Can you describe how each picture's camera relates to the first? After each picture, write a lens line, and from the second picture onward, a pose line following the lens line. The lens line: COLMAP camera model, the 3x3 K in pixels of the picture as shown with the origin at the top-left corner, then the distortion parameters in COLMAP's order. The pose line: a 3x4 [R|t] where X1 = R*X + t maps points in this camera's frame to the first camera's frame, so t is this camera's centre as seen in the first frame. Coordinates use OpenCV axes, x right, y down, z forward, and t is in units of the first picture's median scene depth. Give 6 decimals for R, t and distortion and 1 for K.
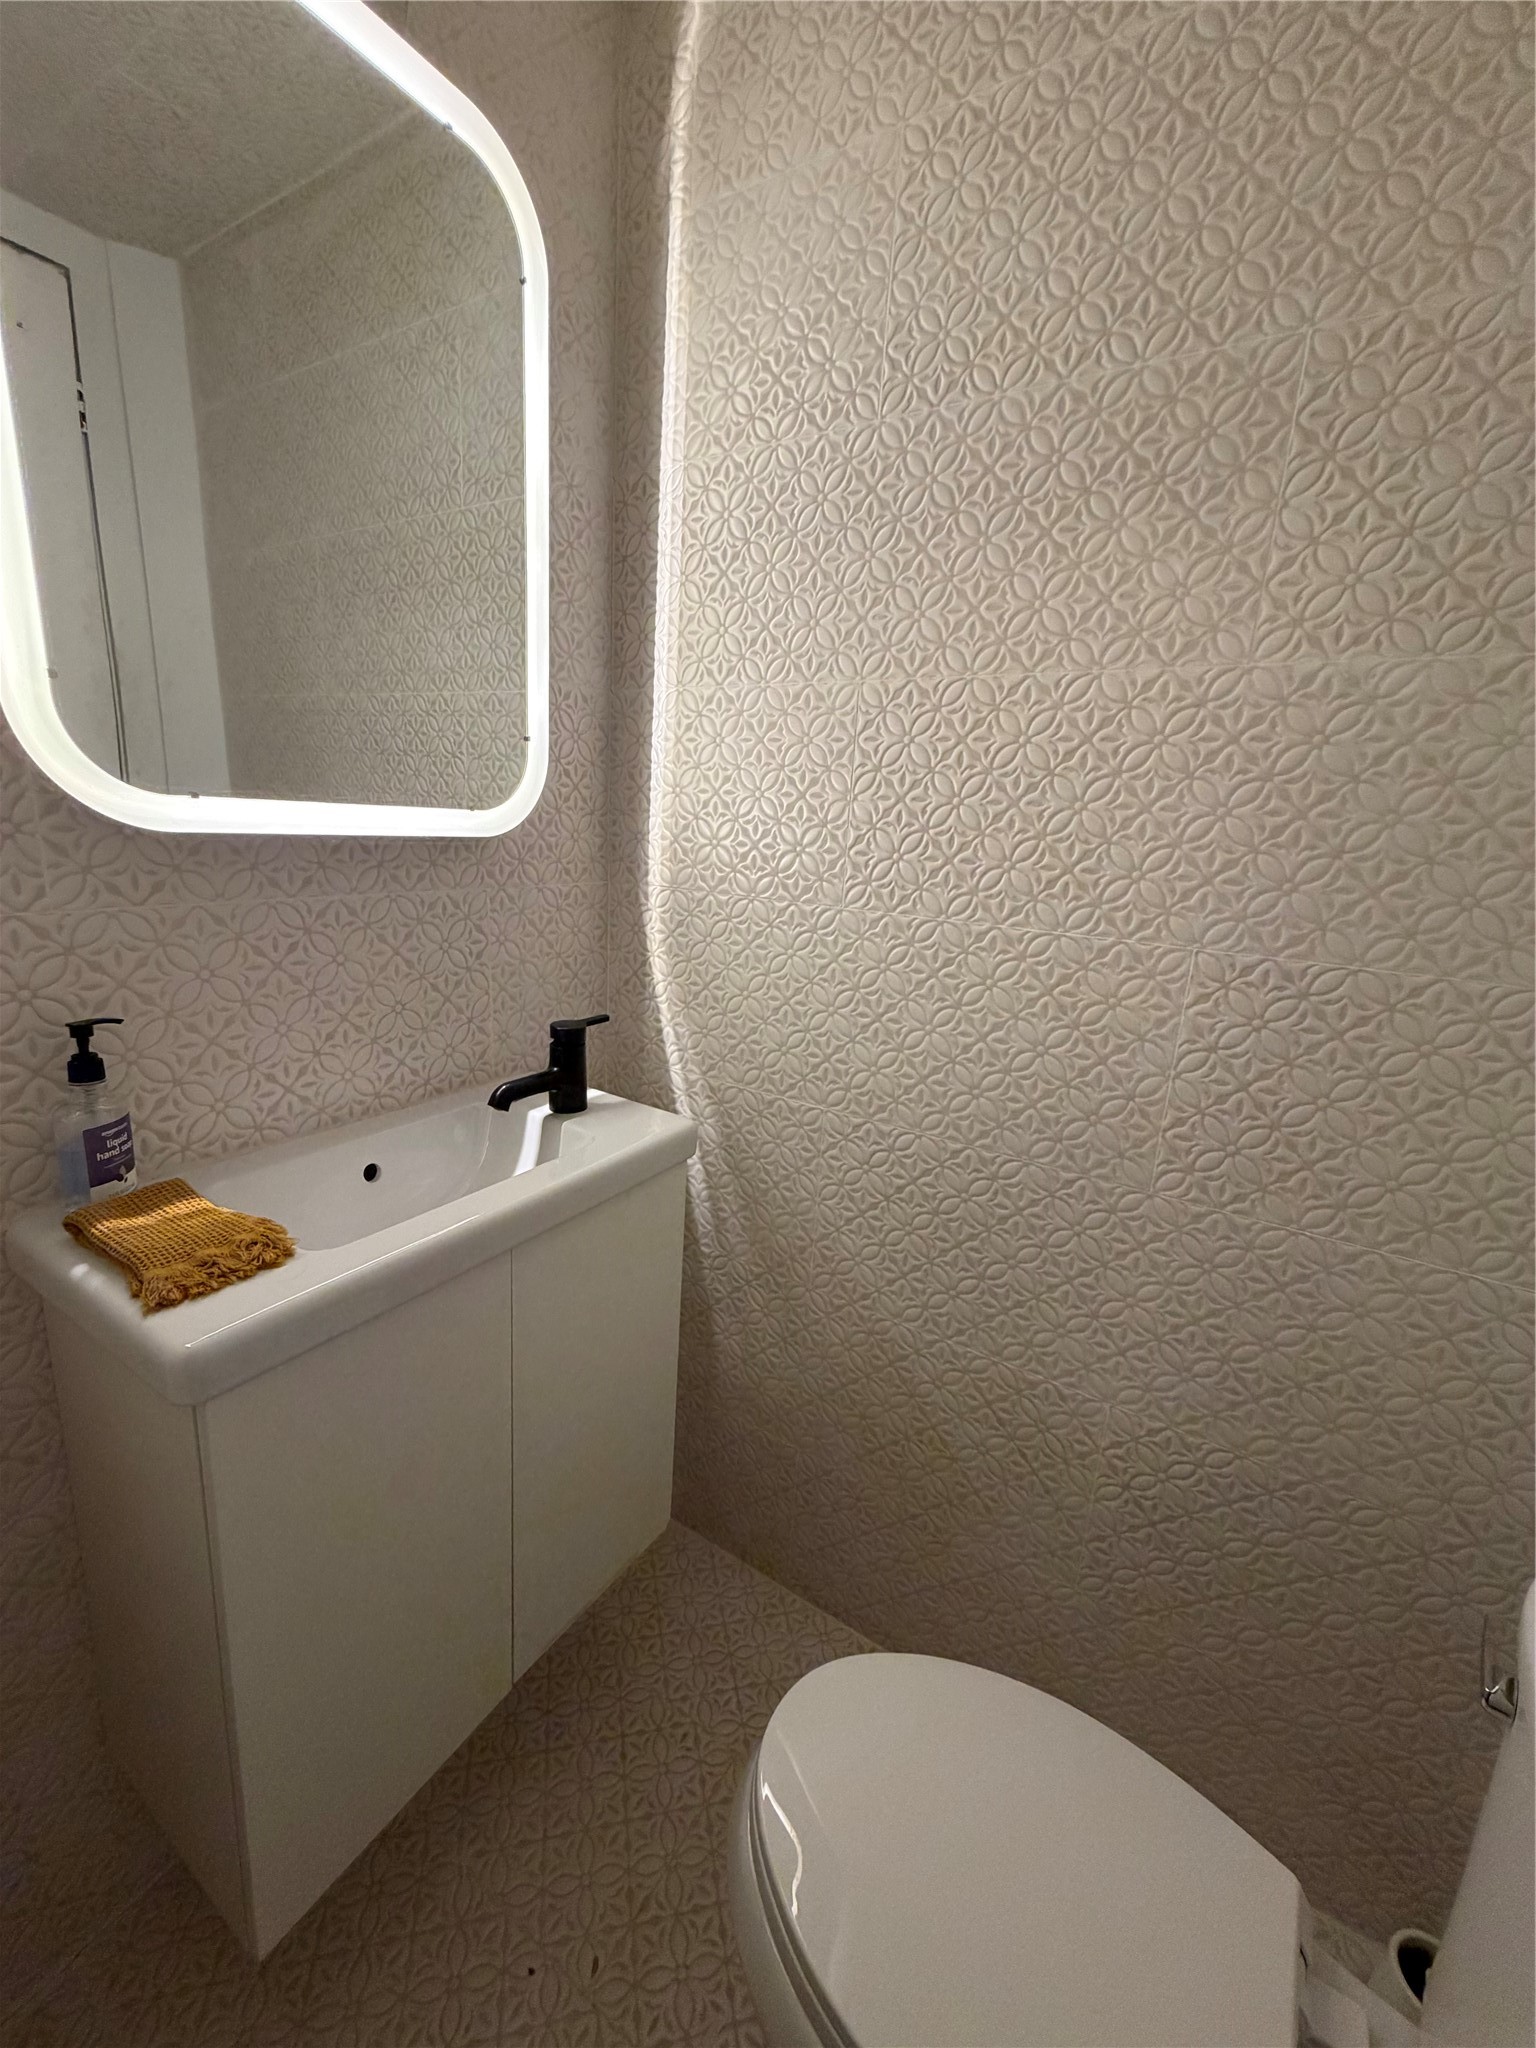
lens RADIAL K [[739.6, 0, 771.8], [0, 739.6, 997.4], [0, 0, 1]] dist [0.000231, 0.000137]
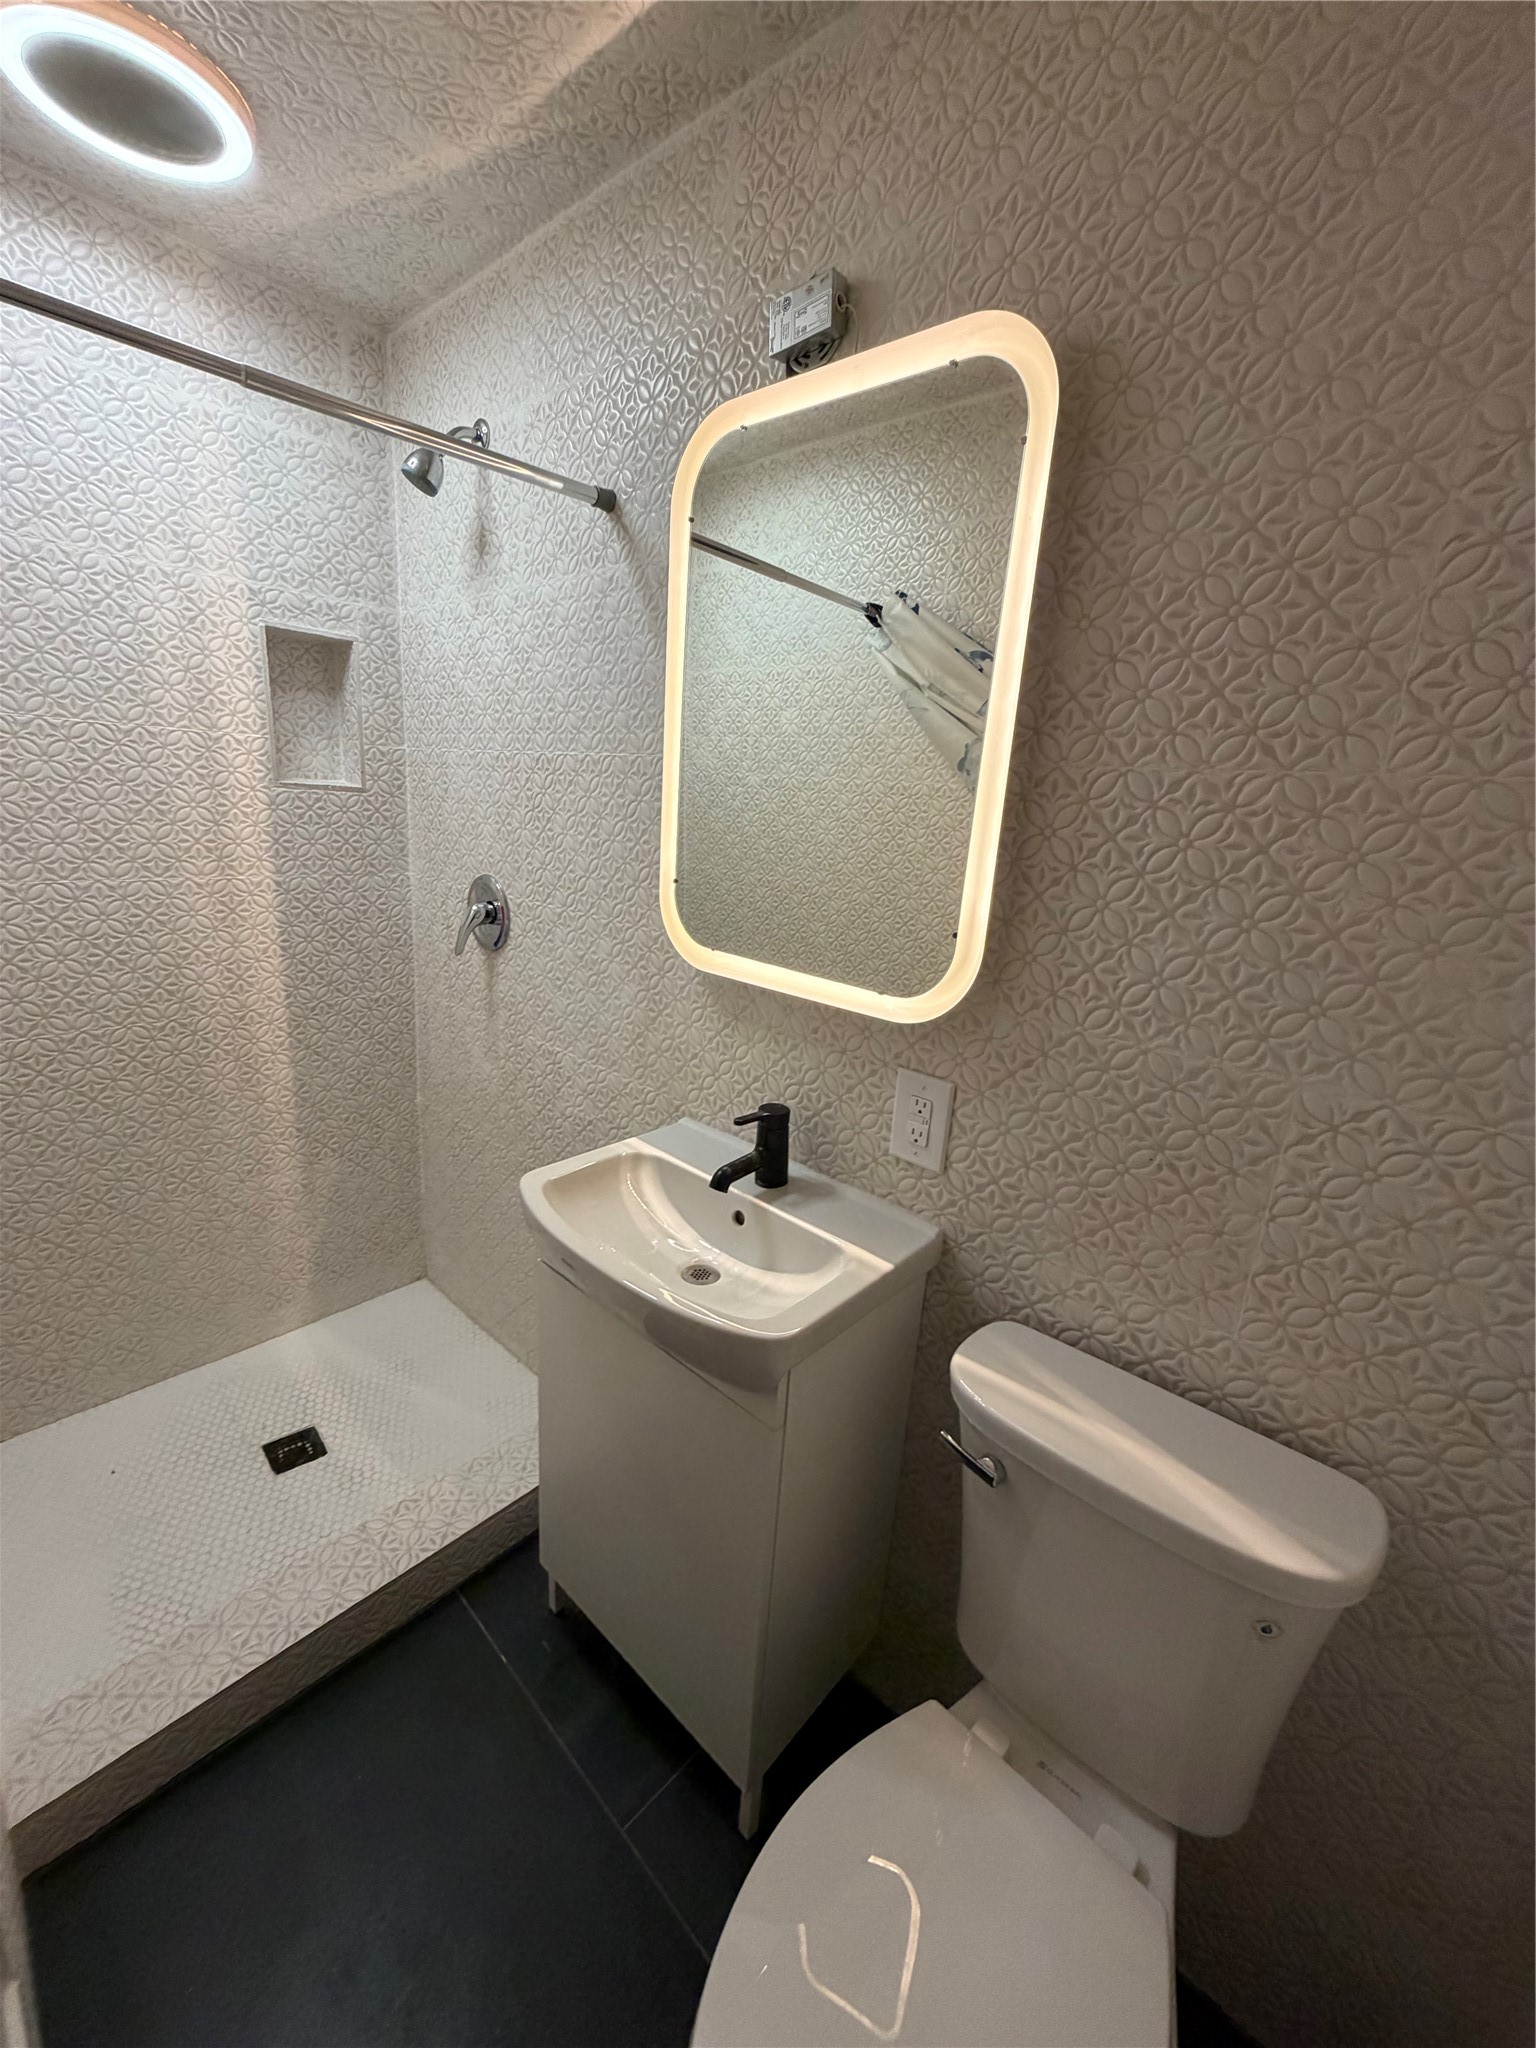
lens RADIAL K [[832.8, 0, 768.0], [0, 832.8, 1024.0], [0, 0, 1]] dist [0.001277, -0.000004]
pose [[0.972759, 0.057904, -0.224471, 0.209717], [-0.050512, 0.997980, 0.038539, 0.039577], [0.226249, -0.026151, 0.973718, -0.111955]]
